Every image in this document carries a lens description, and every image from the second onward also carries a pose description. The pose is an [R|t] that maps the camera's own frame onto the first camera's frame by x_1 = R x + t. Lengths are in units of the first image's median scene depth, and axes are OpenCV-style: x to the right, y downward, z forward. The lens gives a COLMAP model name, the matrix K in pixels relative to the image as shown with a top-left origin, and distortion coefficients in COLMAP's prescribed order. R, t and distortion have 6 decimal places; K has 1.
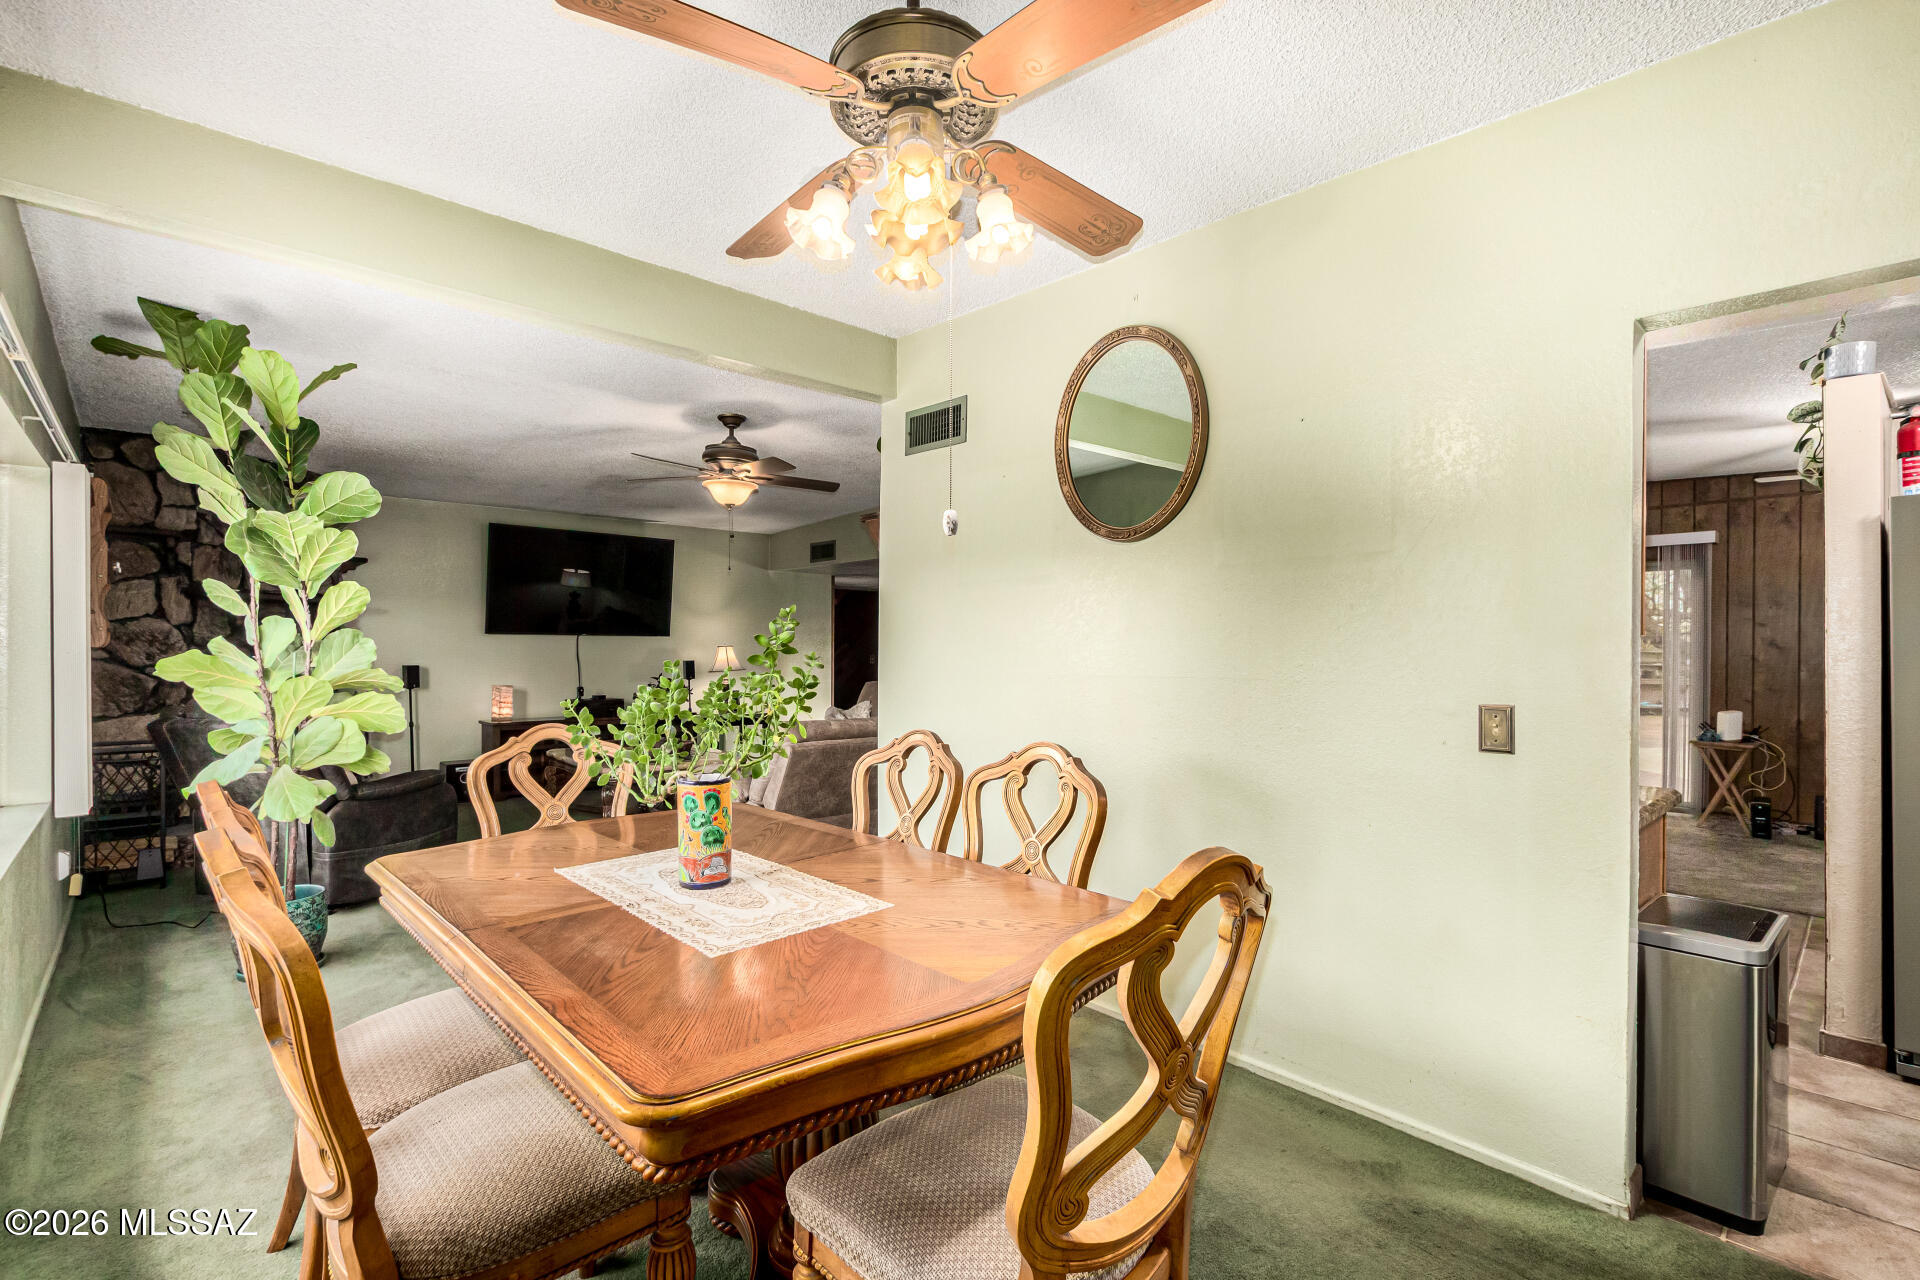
lens RADIAL K [[884.4, 0, 957.3], [0, 884.4, 645.3], [0, 0, 1]] dist [0.003452, -0.004569]
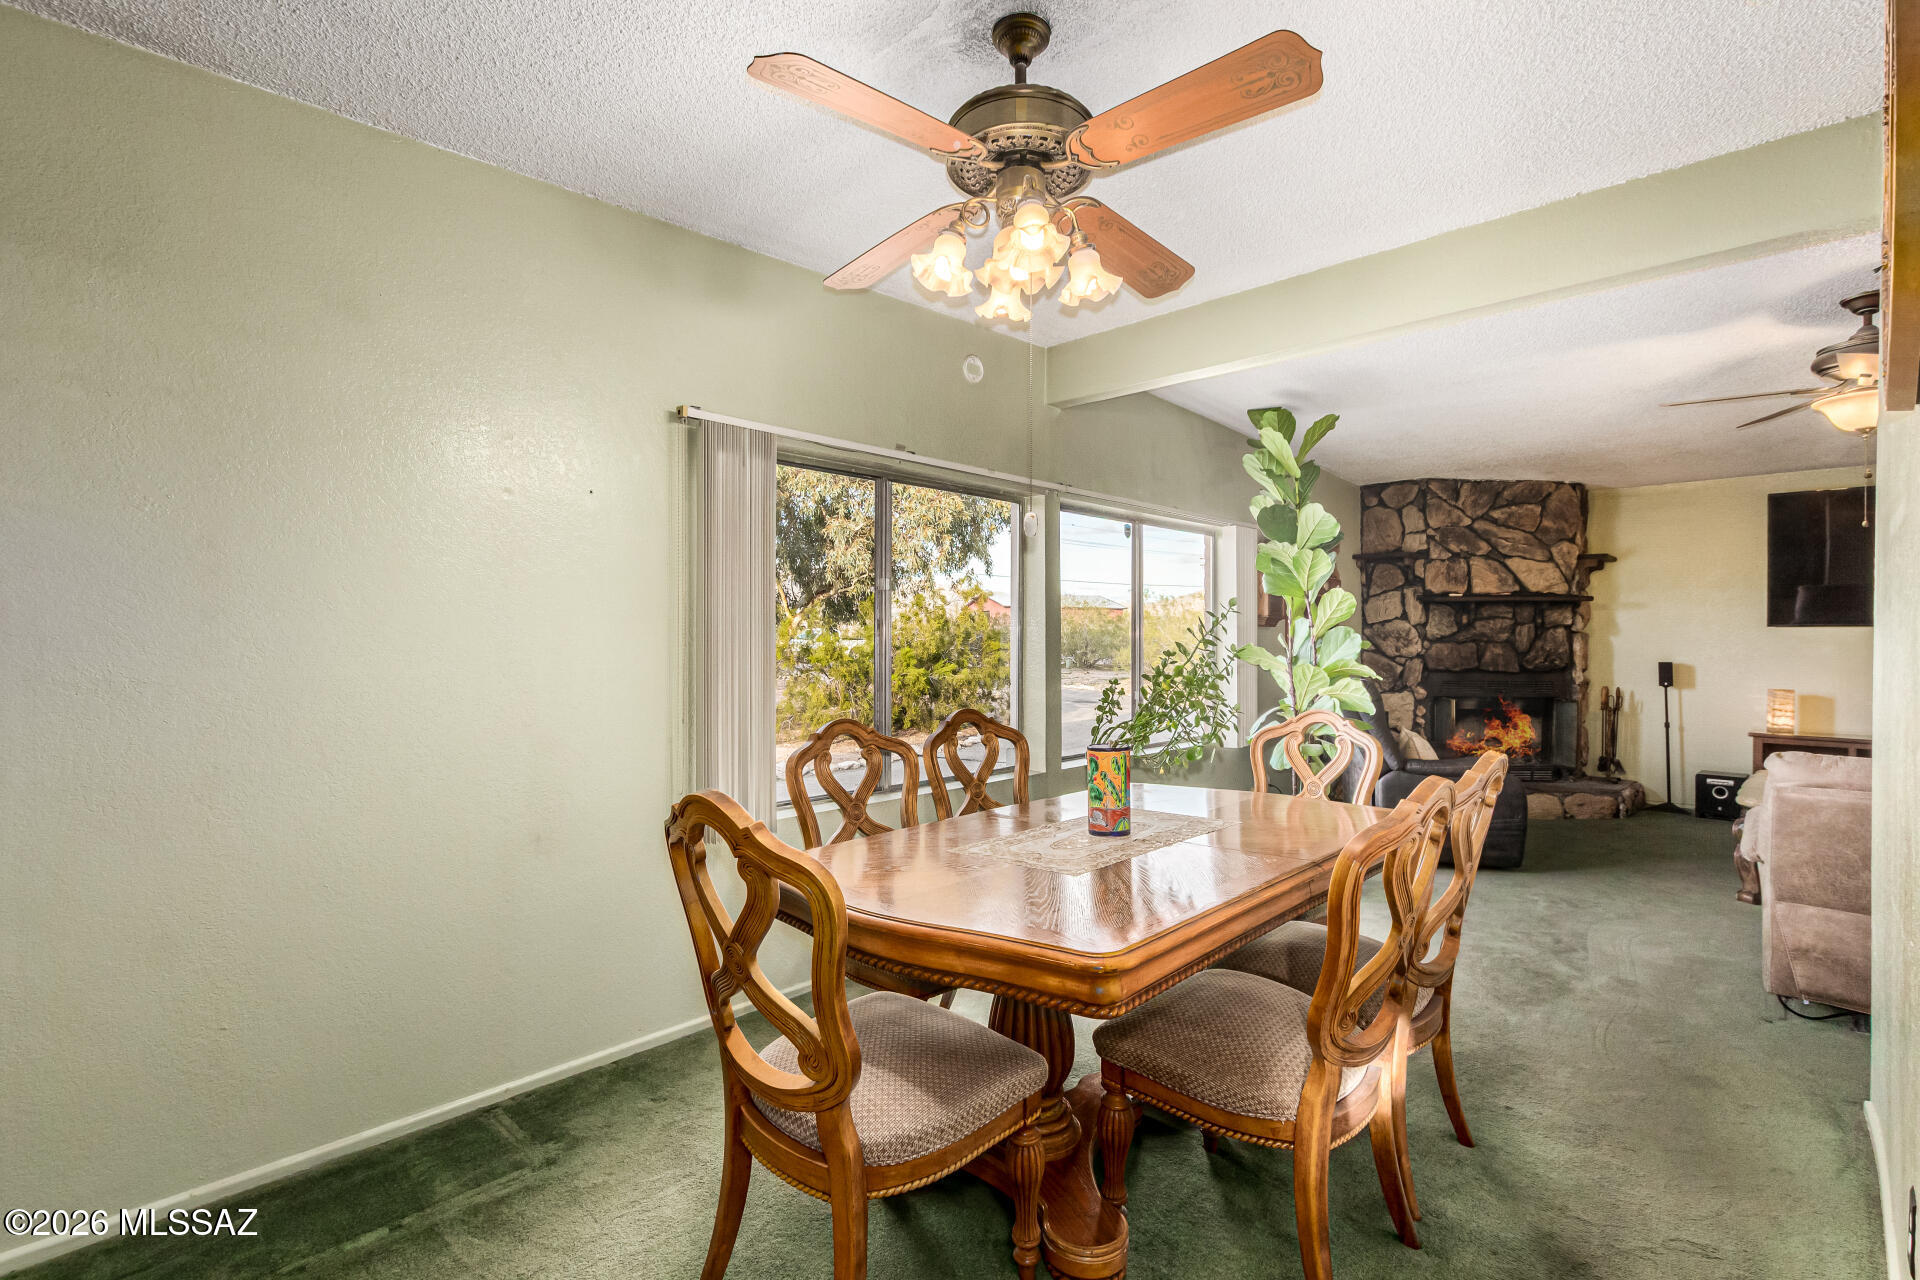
lens RADIAL K [[867.2, 0, 983.4], [0, 867.2, 641.4], [0, 0, 1]] dist [-0.000560, -0.000704]
pose [[0.071617, 0.001338, -0.997431, 0.325012], [-0.000688, 0.999999, 0.001292, -0.000172], [0.997432, 0.000593, 0.071618, 0.282206]]
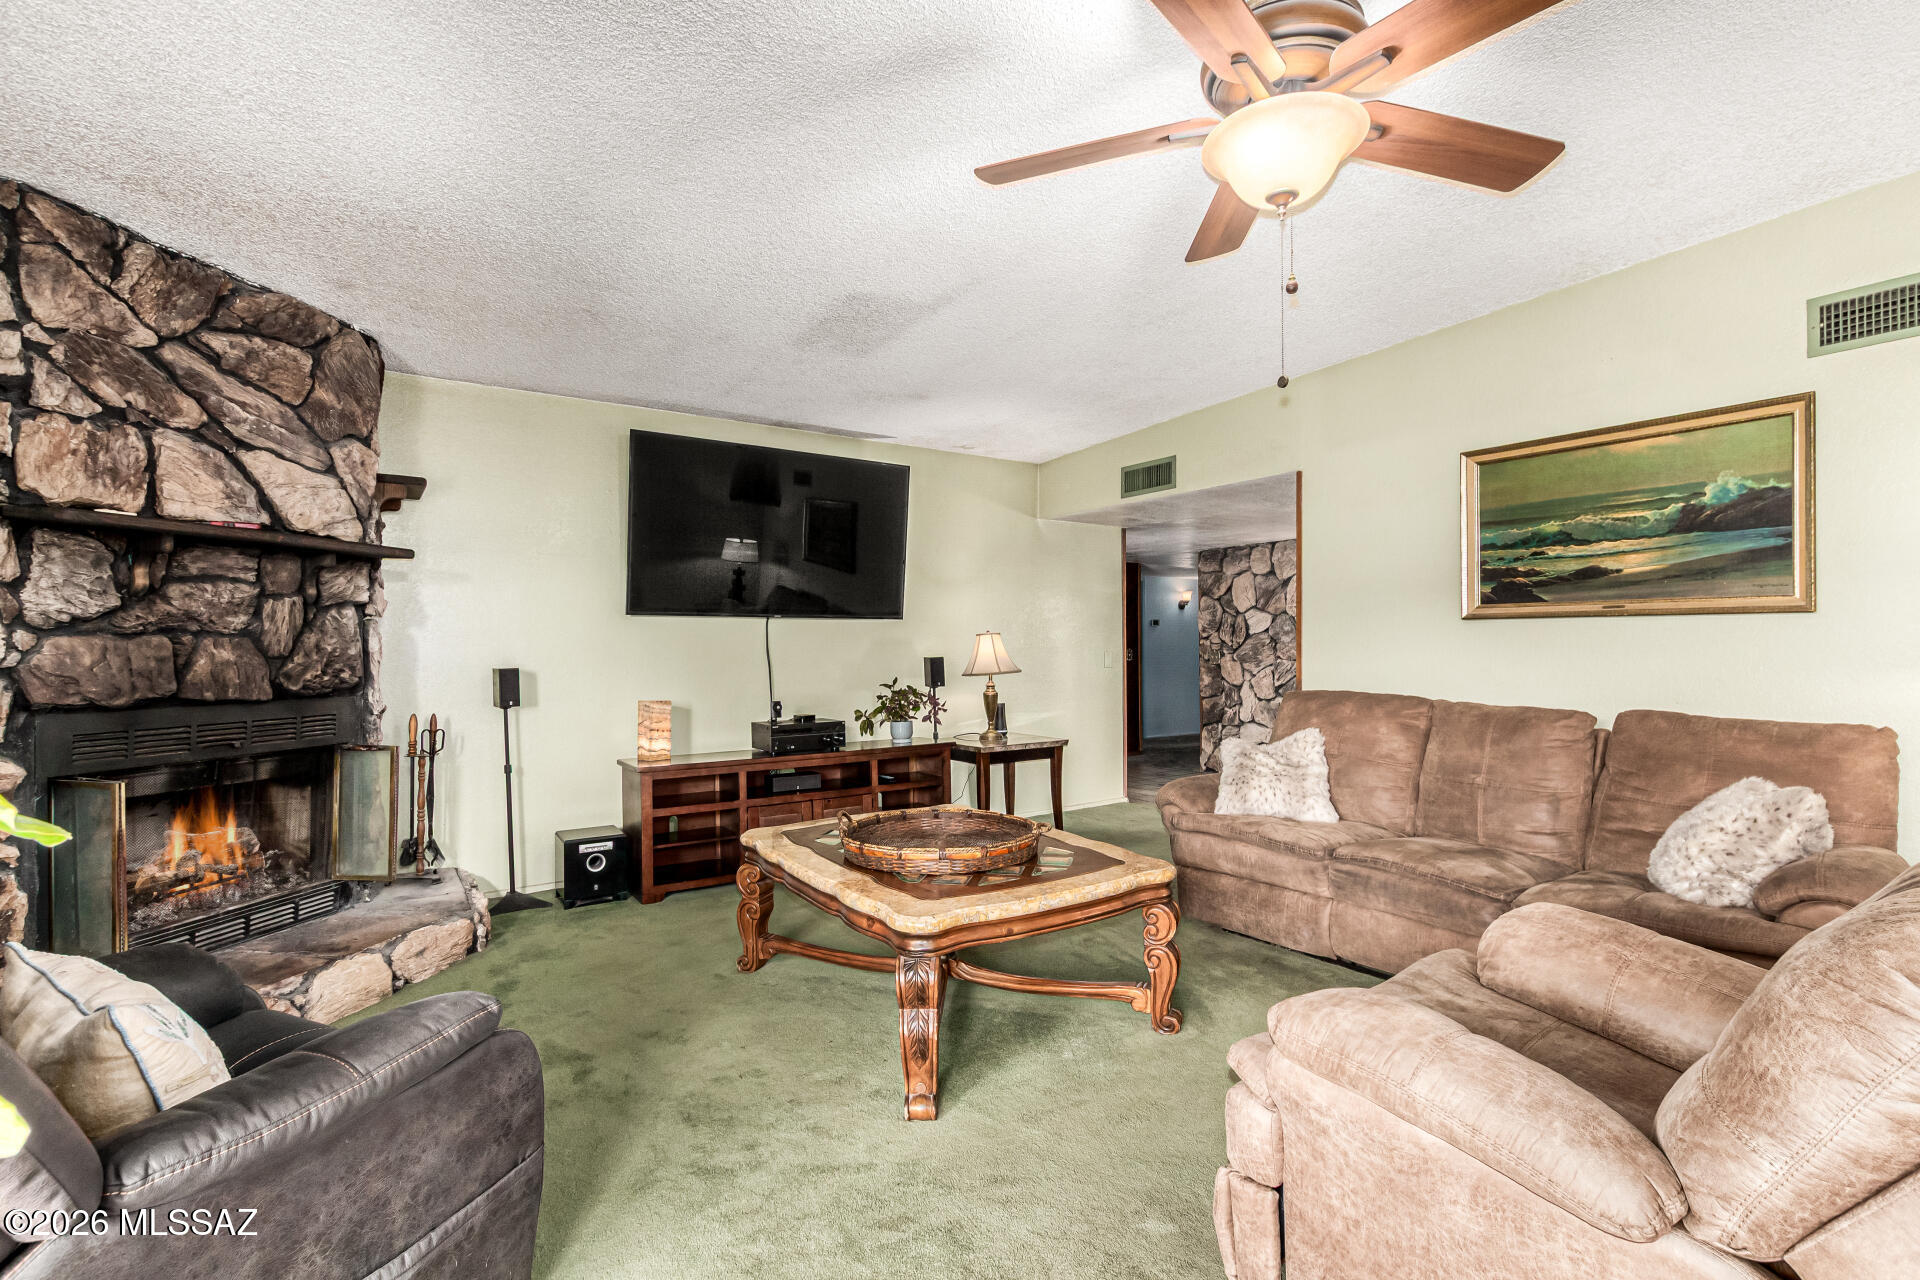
lens RADIAL K [[883.0, 0, 960.7], [0, 883.0, 643.0], [0, 0, 1]] dist [0.001005, -0.000824]
pose [[0.991051, -0.012697, -0.132881, -0.320829], [0.012461, 0.999919, -0.002606, 0.014572], [0.132904, 0.000927, 0.991129, 0.612014]]
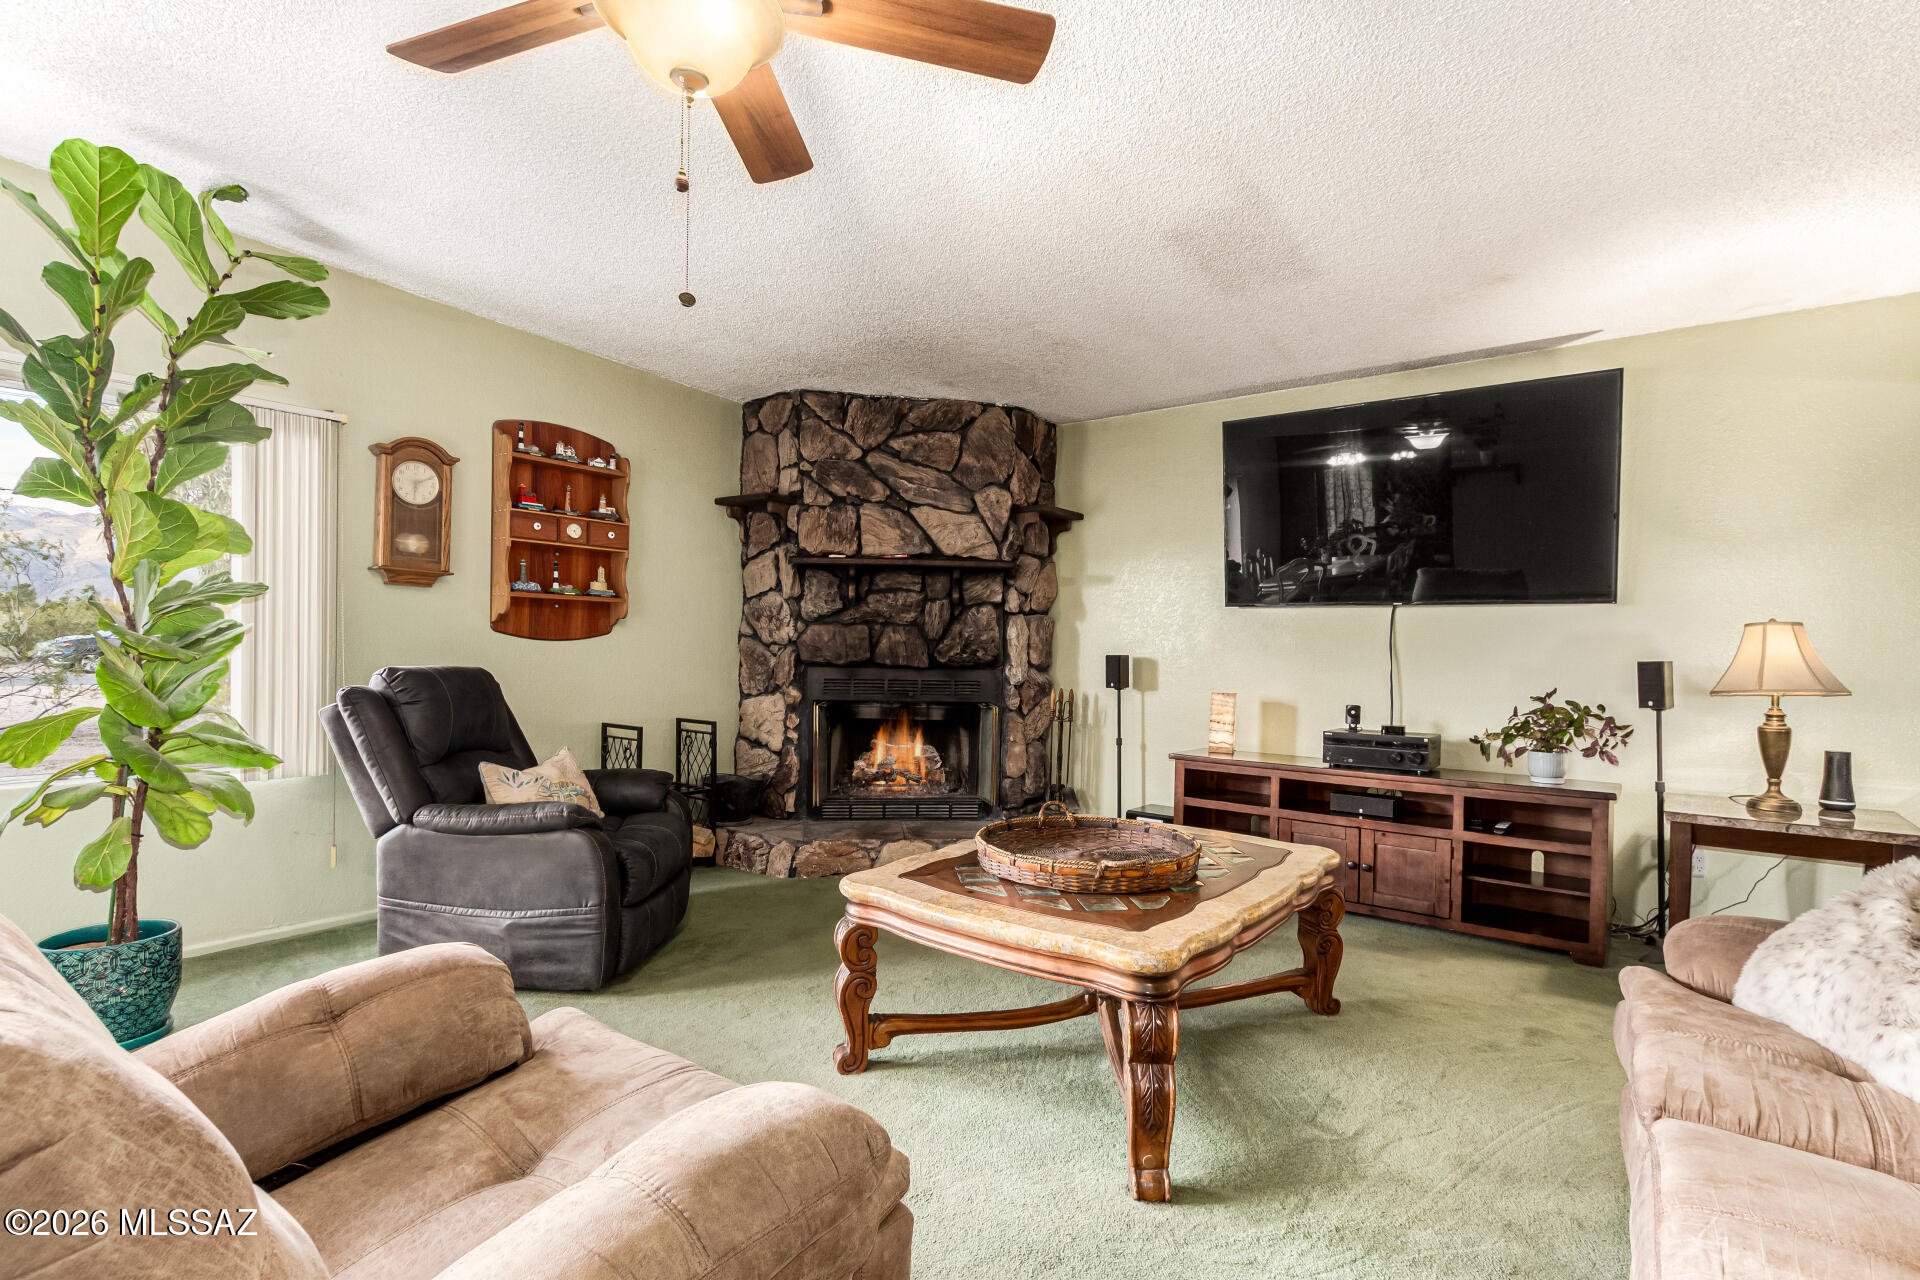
lens RADIAL K [[893.4, 0, 952.1], [0, 893.4, 651.8], [0, 0, 1]] dist [0.000679, -0.000140]
pose [[0.191048, 0.005291, -0.981566, 0.045108], [-0.014044, 0.999898, 0.002656, 0.026313], [0.981480, 0.013278, 0.191103, 0.980953]]
